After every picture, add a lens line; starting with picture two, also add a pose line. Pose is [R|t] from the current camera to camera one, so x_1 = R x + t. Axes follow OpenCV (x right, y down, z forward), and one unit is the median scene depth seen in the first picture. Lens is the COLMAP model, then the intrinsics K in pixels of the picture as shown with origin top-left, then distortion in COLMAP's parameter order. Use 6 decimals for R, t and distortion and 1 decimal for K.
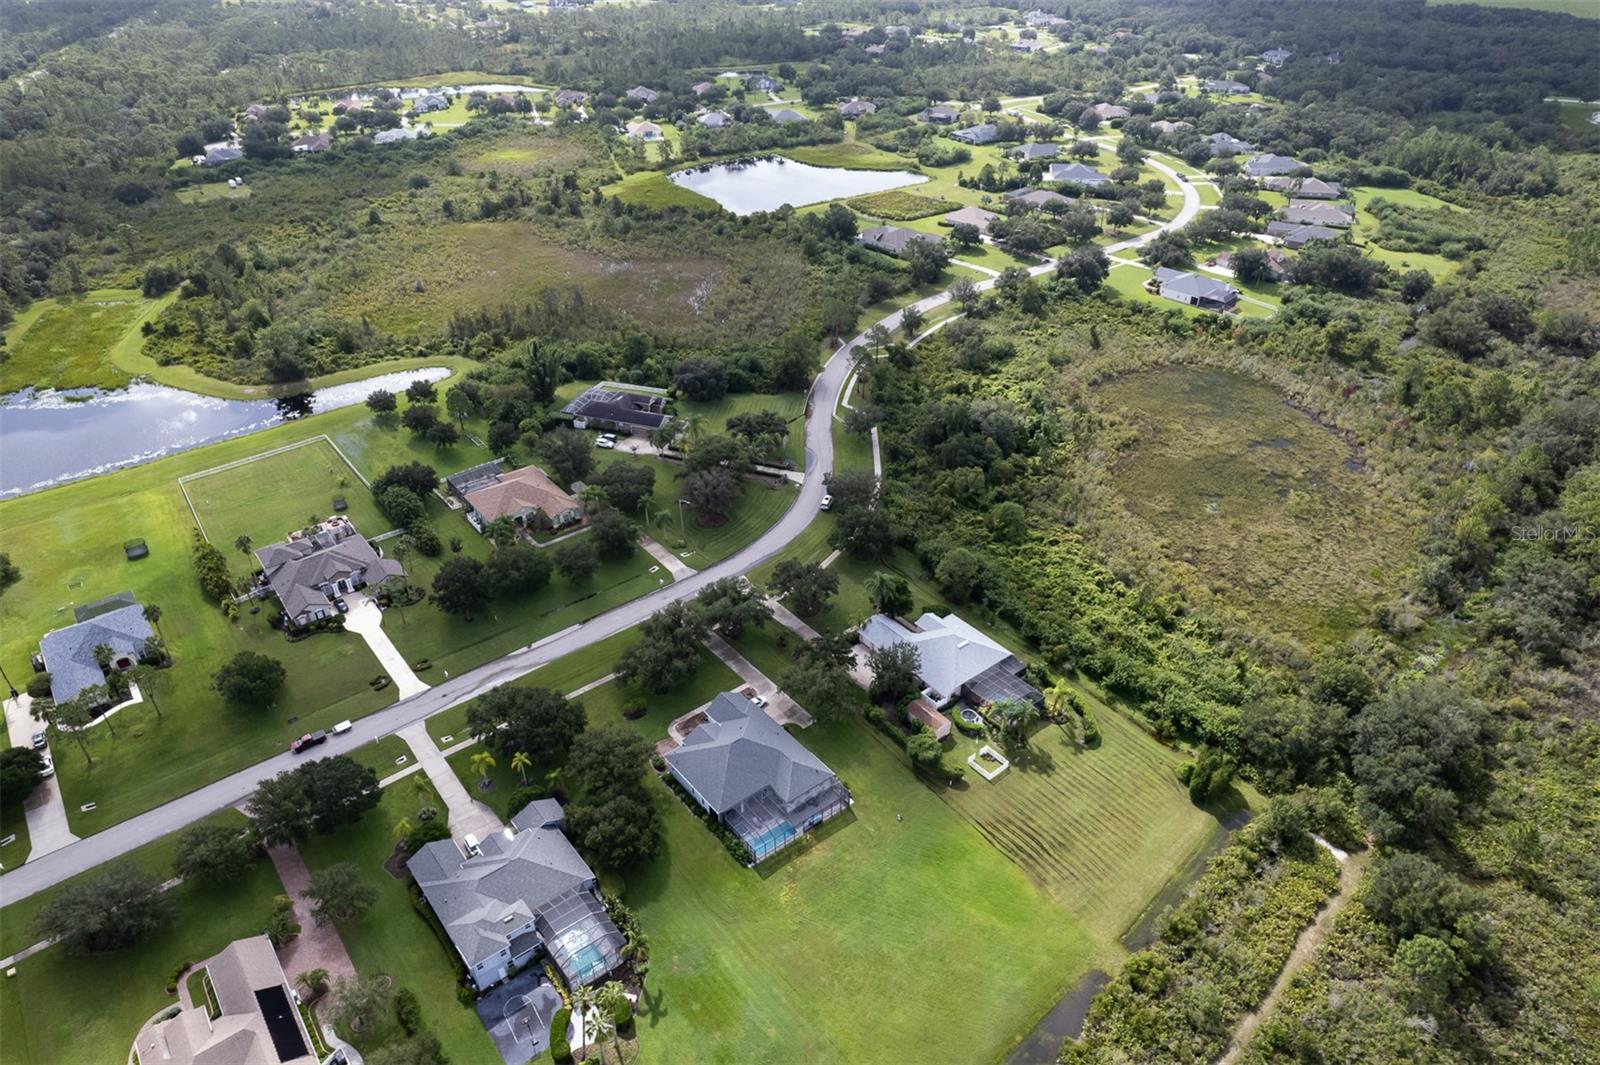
lens RADIAL K [[1019.9, 0, 800.0], [0, 1019.9, 532.5], [0, 0, 1]] dist [-0.088613, 0.077854]
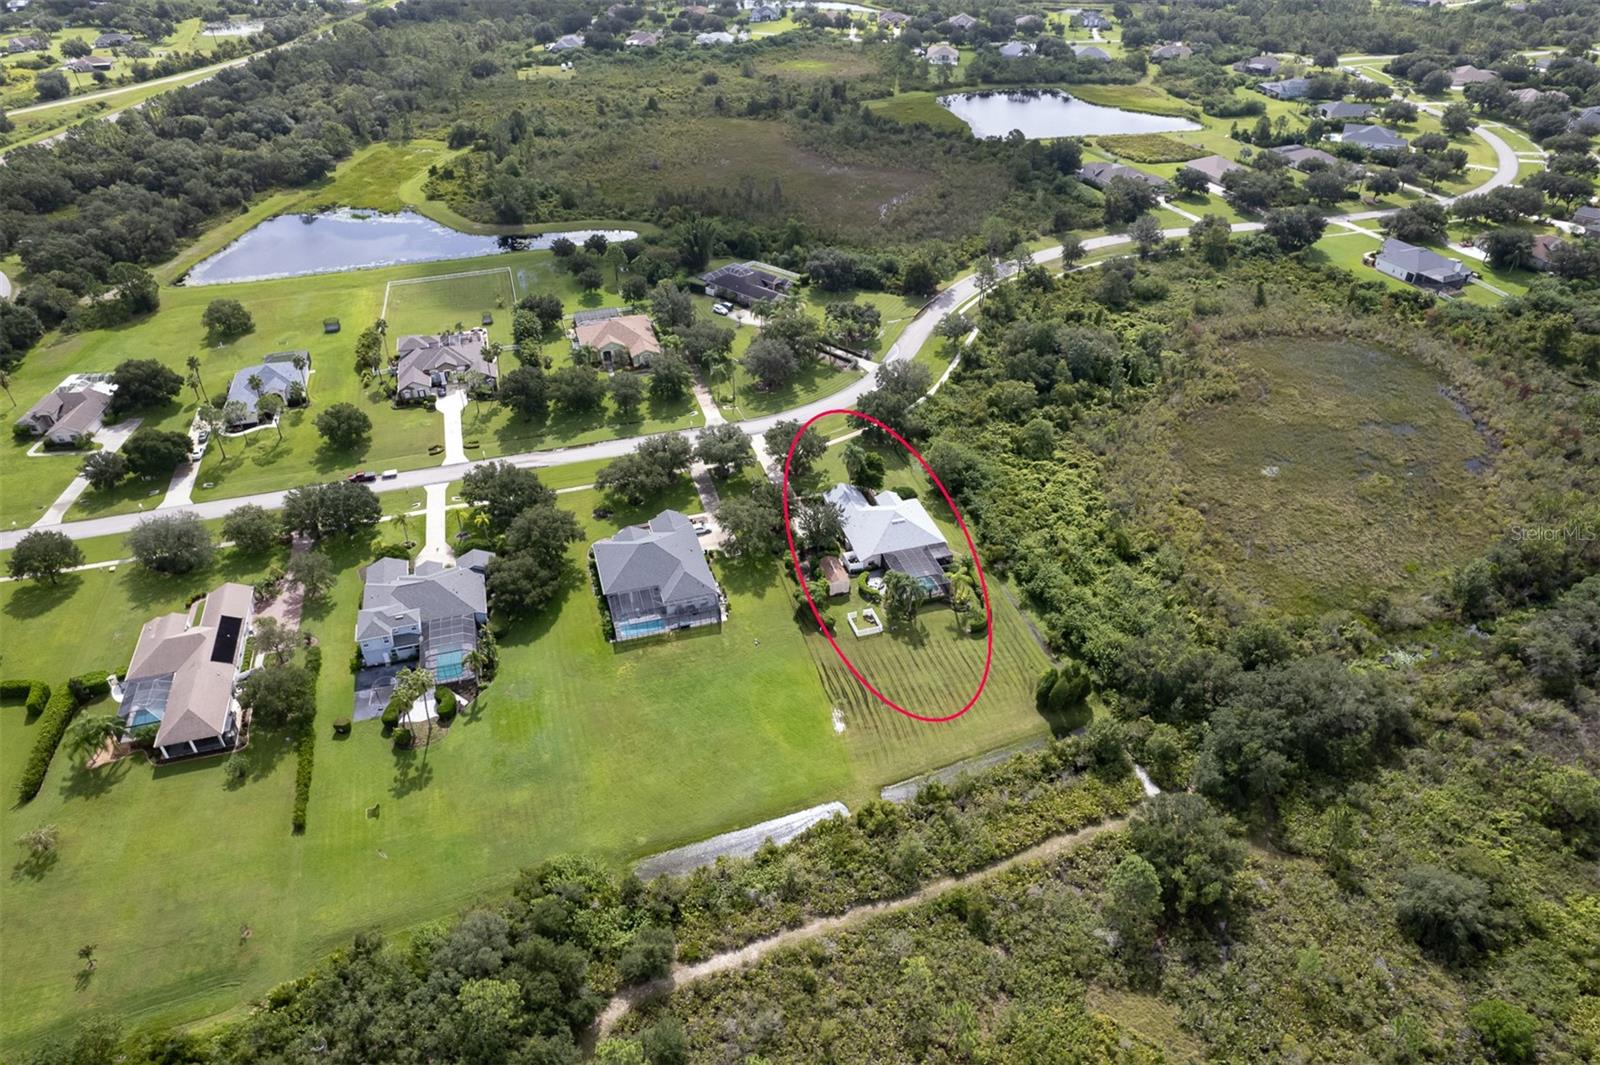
lens RADIAL K [[1019.9, 0, 800.0], [0, 1019.9, 532.5], [0, 0, 1]] dist [-0.088613, 0.077854]
pose [[0.928198, 0.219821, -0.300212, 0.228968], [-0.205616, 0.975476, 0.078537, 0.036766], [0.310113, -0.011170, 0.950634, -0.013303]]
